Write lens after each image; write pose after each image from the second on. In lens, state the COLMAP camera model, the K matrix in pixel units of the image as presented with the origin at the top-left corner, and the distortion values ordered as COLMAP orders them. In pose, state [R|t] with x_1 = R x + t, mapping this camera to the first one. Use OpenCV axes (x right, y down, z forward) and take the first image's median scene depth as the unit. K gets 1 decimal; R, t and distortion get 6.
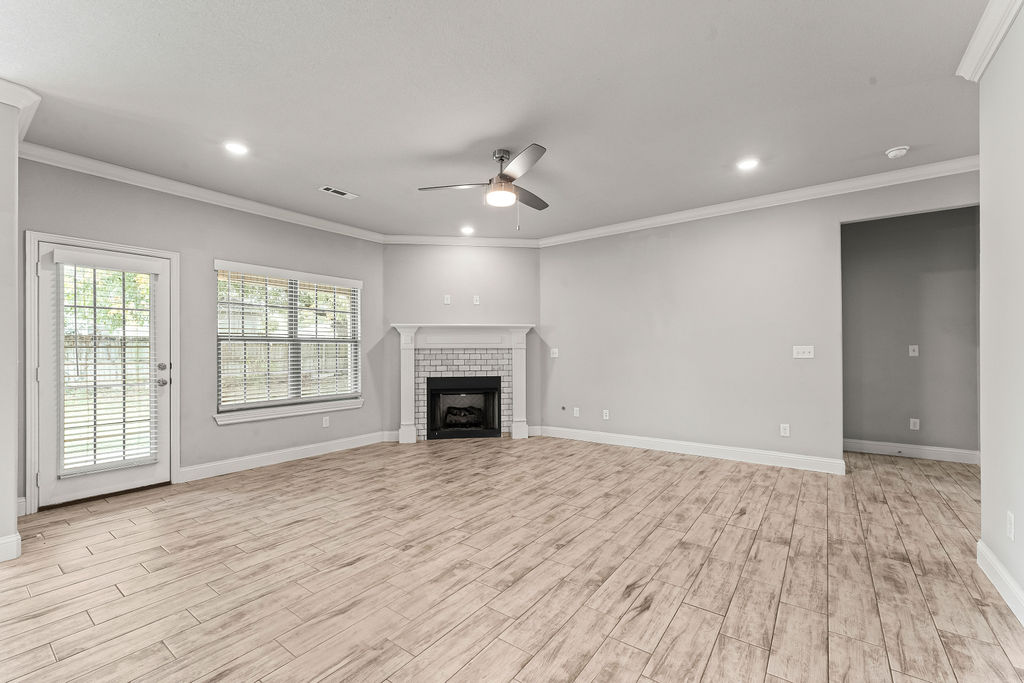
lens RADIAL K [[428.4, 0, 506.0], [0, 428.4, 345.9], [0, 0, 1]] dist [0.003296, -0.001111]
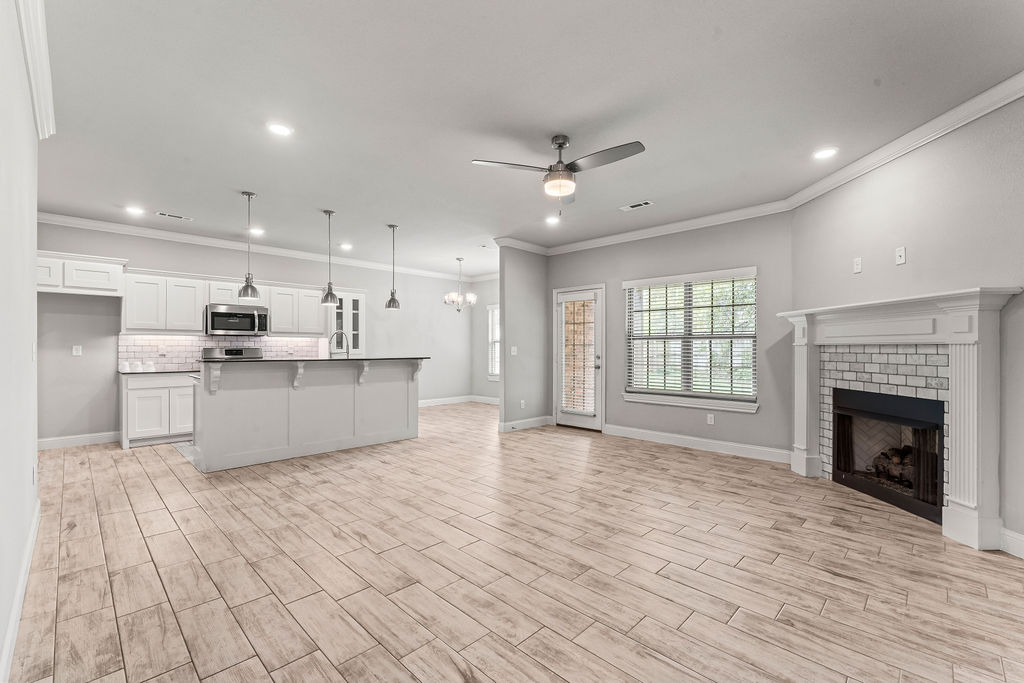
lens RADIAL K [[428.4, 0, 508.8], [0, 428.4, 342.4], [0, 0, 1]] dist [0.003296, -0.001111]
pose [[-0.131577, -0.007210, -0.991280, 0.547982], [0.011532, 0.999895, -0.008803, 0.002823], [0.991239, -0.012590, -0.131480, 0.587564]]
